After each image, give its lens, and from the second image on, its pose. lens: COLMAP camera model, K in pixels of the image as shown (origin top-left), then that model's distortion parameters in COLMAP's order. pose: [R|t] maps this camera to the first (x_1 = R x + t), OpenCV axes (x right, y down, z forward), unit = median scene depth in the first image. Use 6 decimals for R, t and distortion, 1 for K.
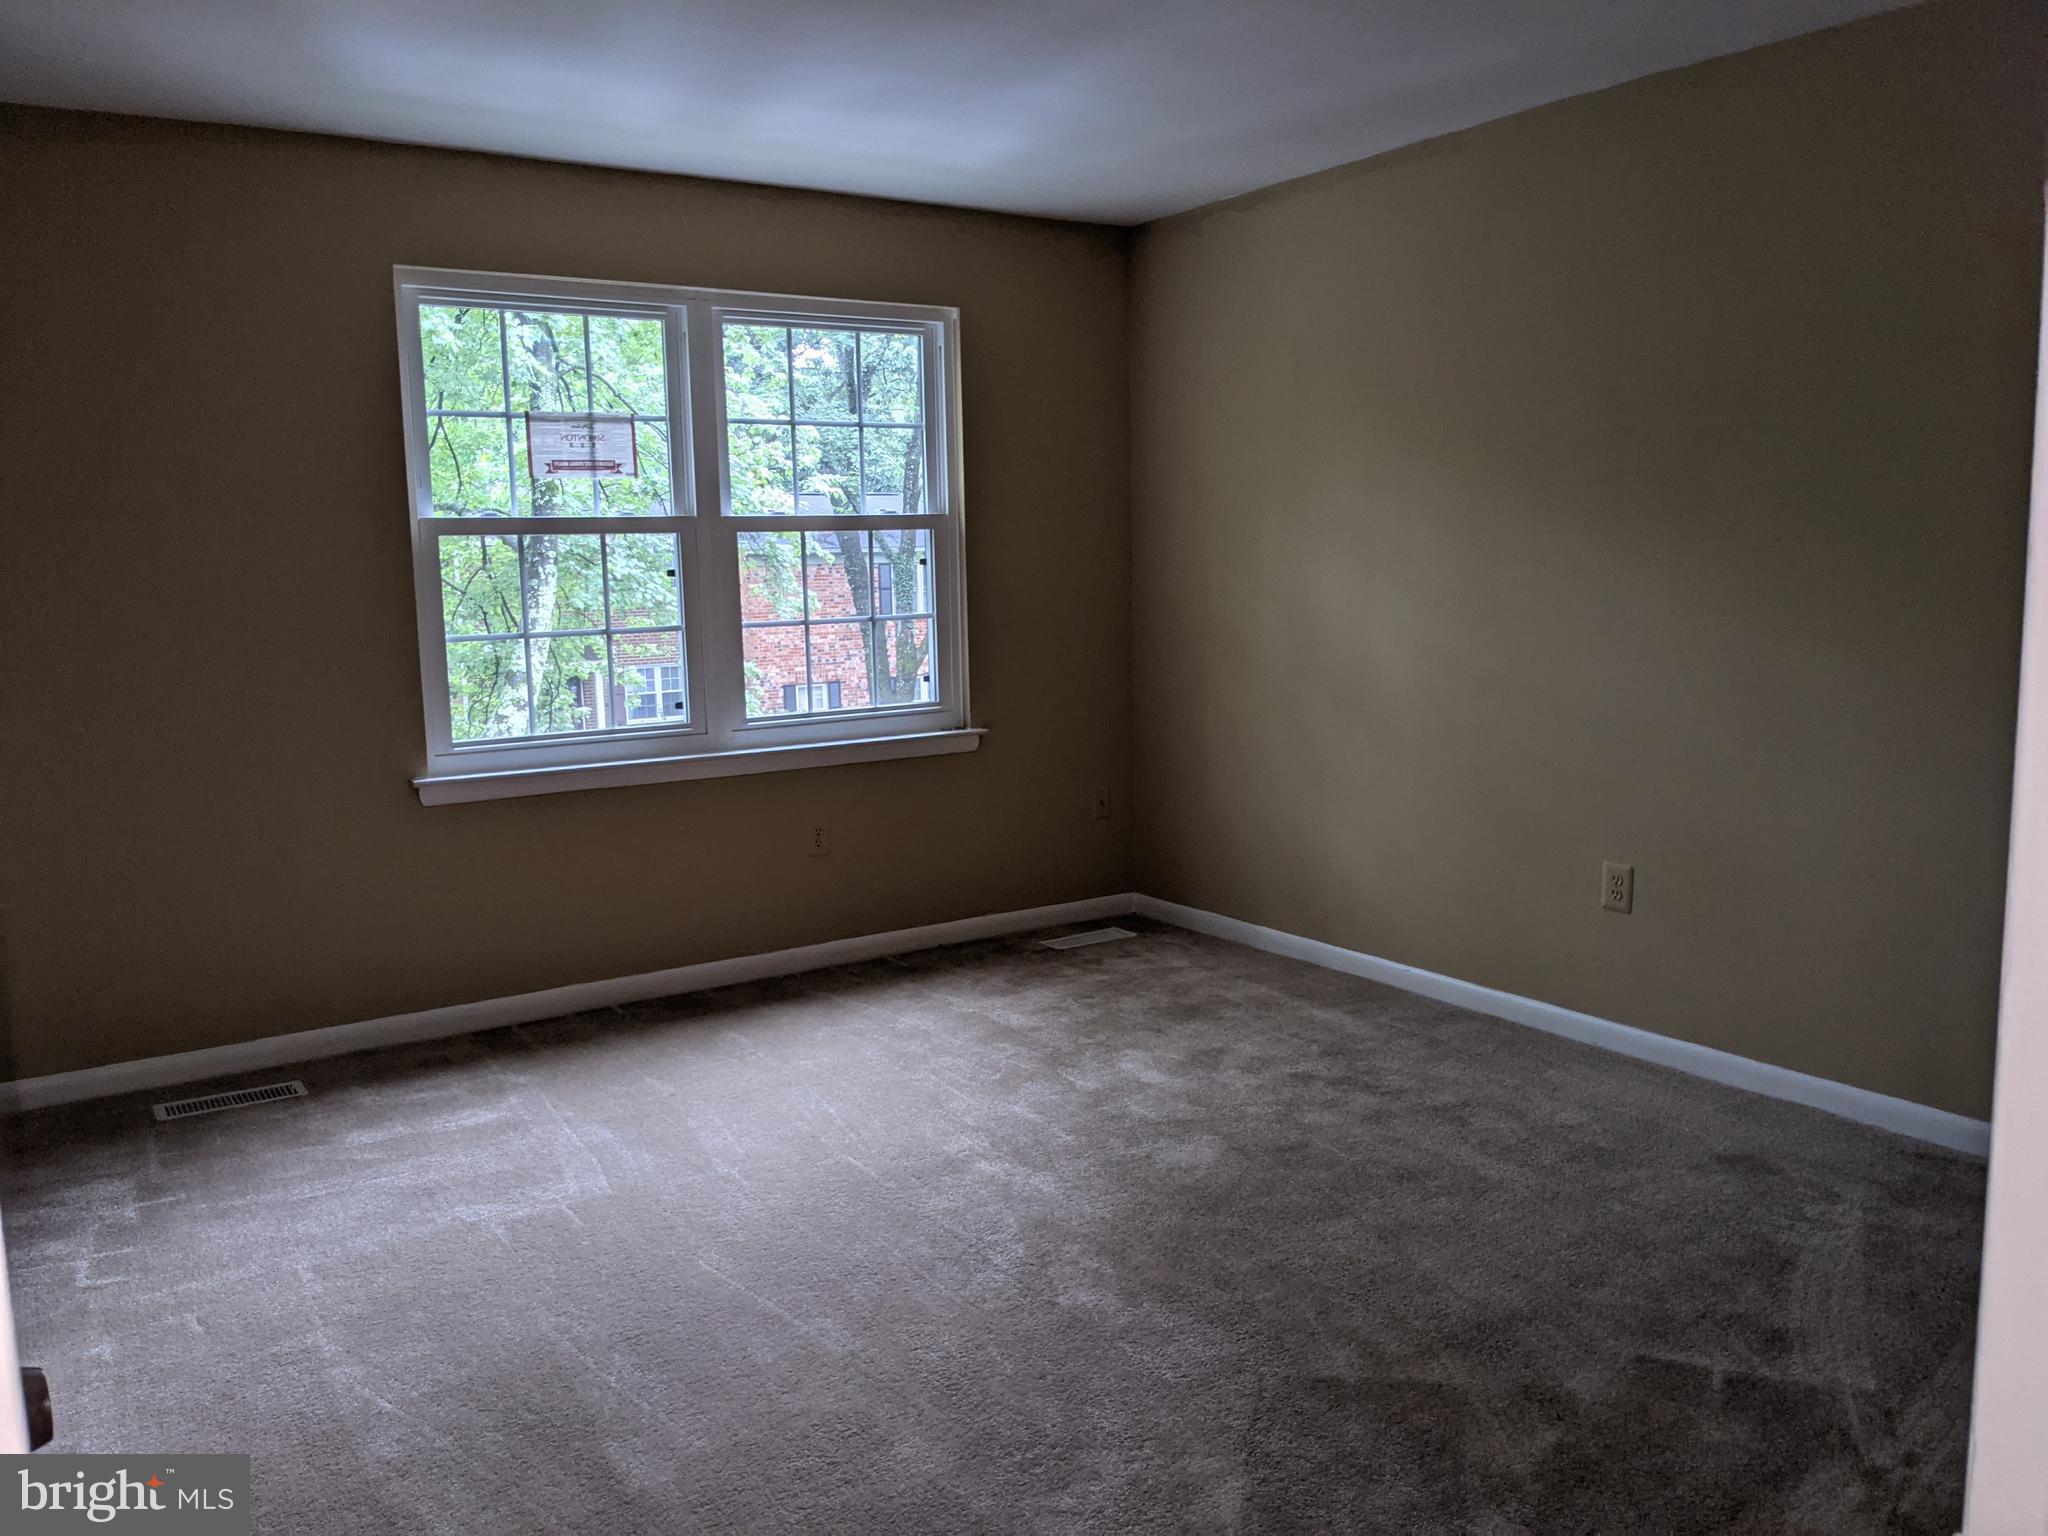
lens RADIAL K [[1615.6, 0, 1008.1], [0, 1615.6, 770.4], [0, 0, 1]] dist [0.063223, -0.105414]
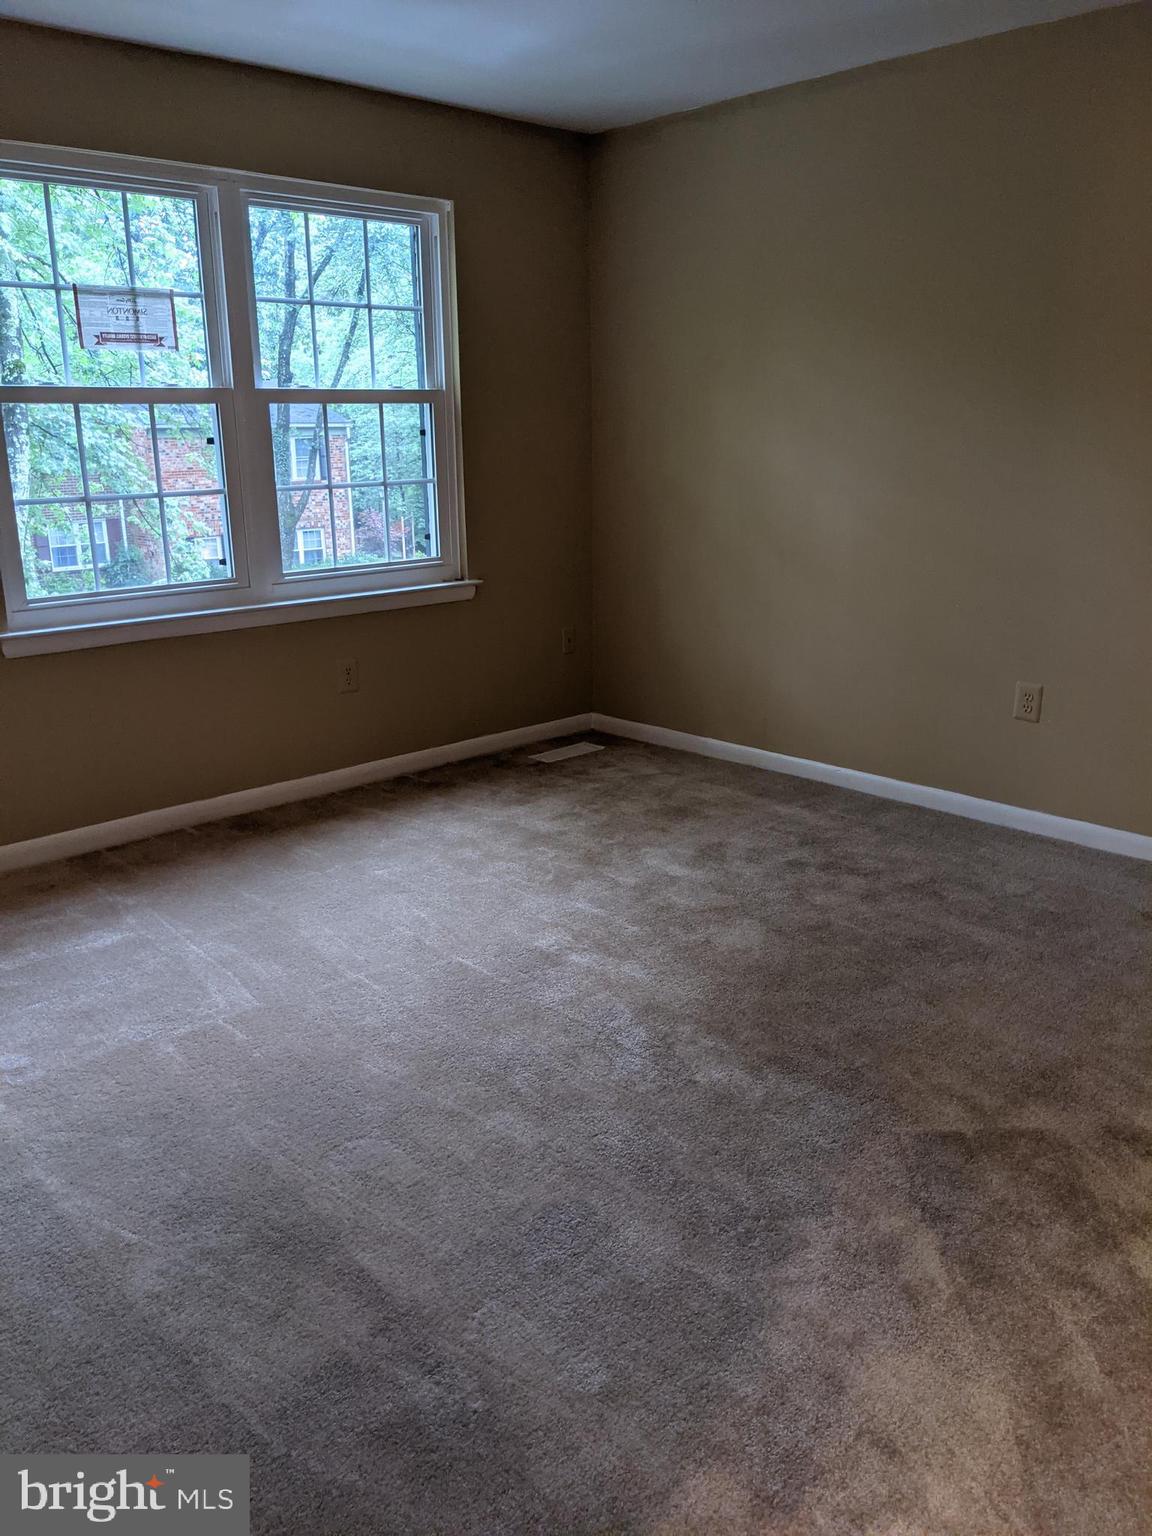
lens RADIAL K [[1211.7, 0, 572.3], [0, 1211.7, 777.2], [0, 0, 1]] dist [0.063223, -0.105414]
pose [[0.984389, -0.040059, 0.171389, -0.139964], [0.015264, 0.989517, 0.143609, -0.012463], [-0.175345, -0.138751, 0.974681, 0.131182]]
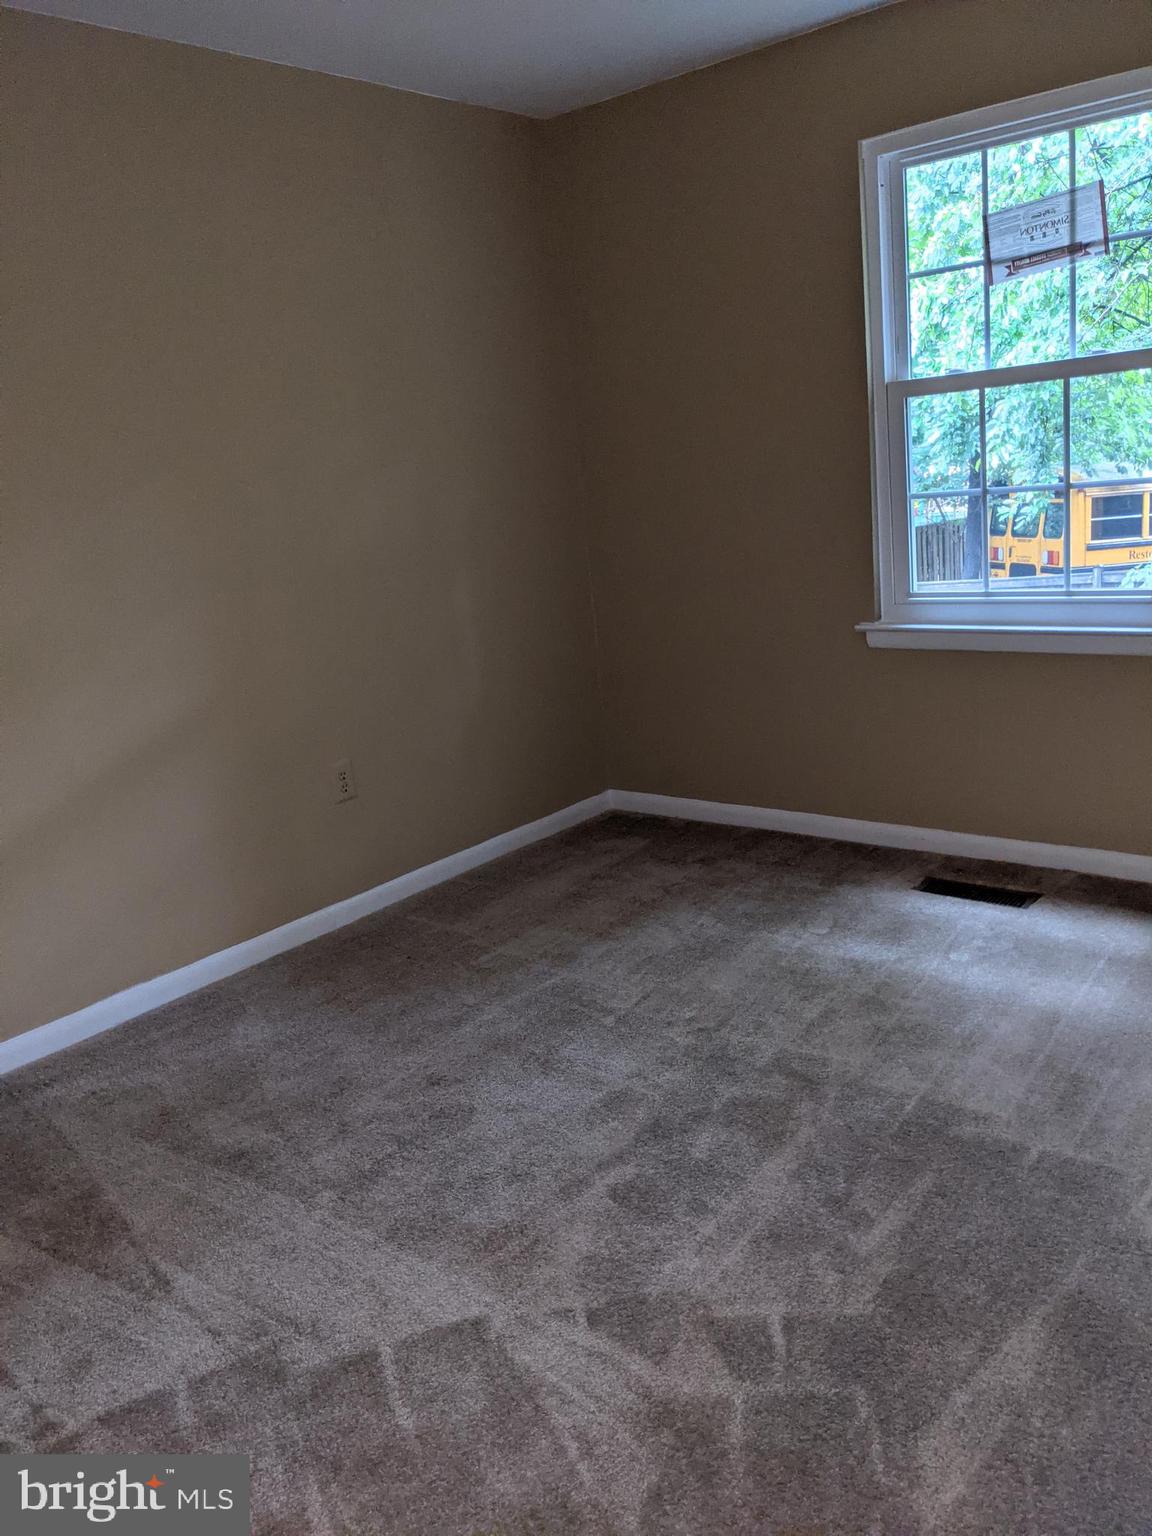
lens RADIAL K [[1305.8, 0, 575.5], [0, 1305.8, 768.6], [0, 0, 1]] dist [0.057625, -0.093333]
pose [[0.255129, 0.227605, -0.939737, 0.508373], [-0.045029, 0.973642, 0.223592, -0.096206], [0.965858, -0.014730, 0.258653, 0.606145]]
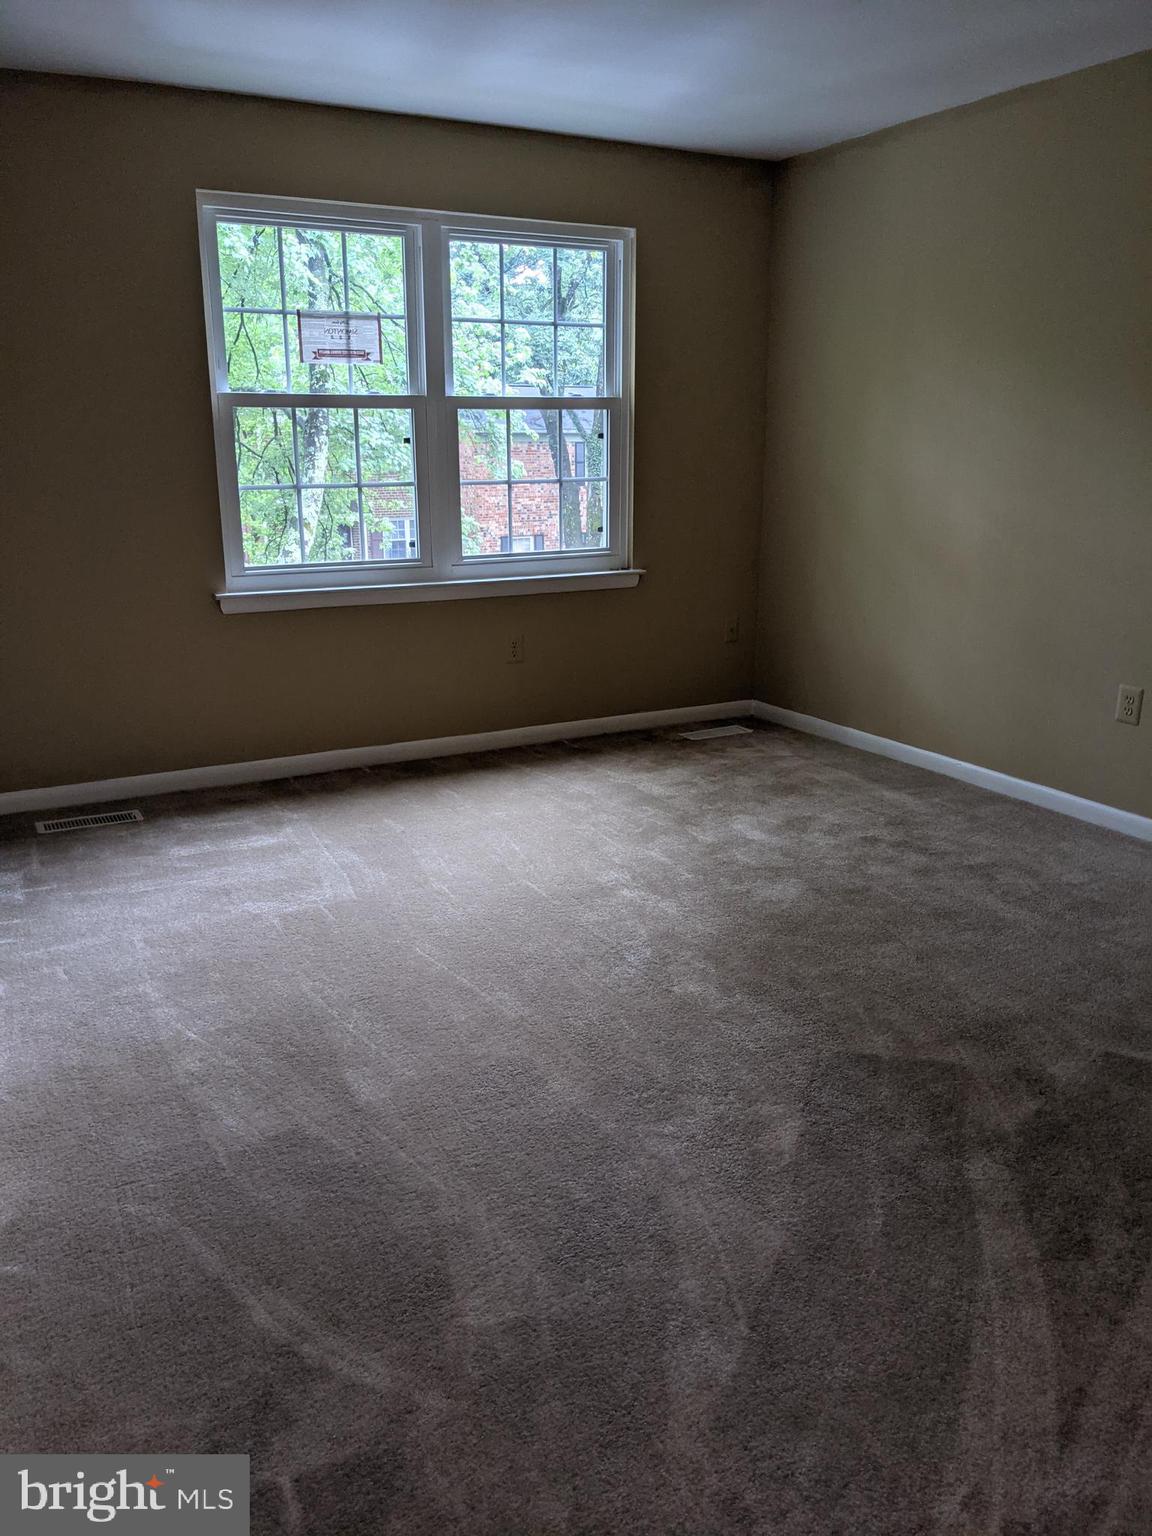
lens RADIAL K [[1211.7, 0, 576.8], [0, 1211.7, 771.2], [0, 0, 1]] dist [0.063223, -0.105414]
pose [[0.996635, 0.040011, -0.071545, 0.010859], [-0.030018, 0.990300, 0.135667, 0.005670], [0.076280, -0.133063, 0.988168, 0.006471]]
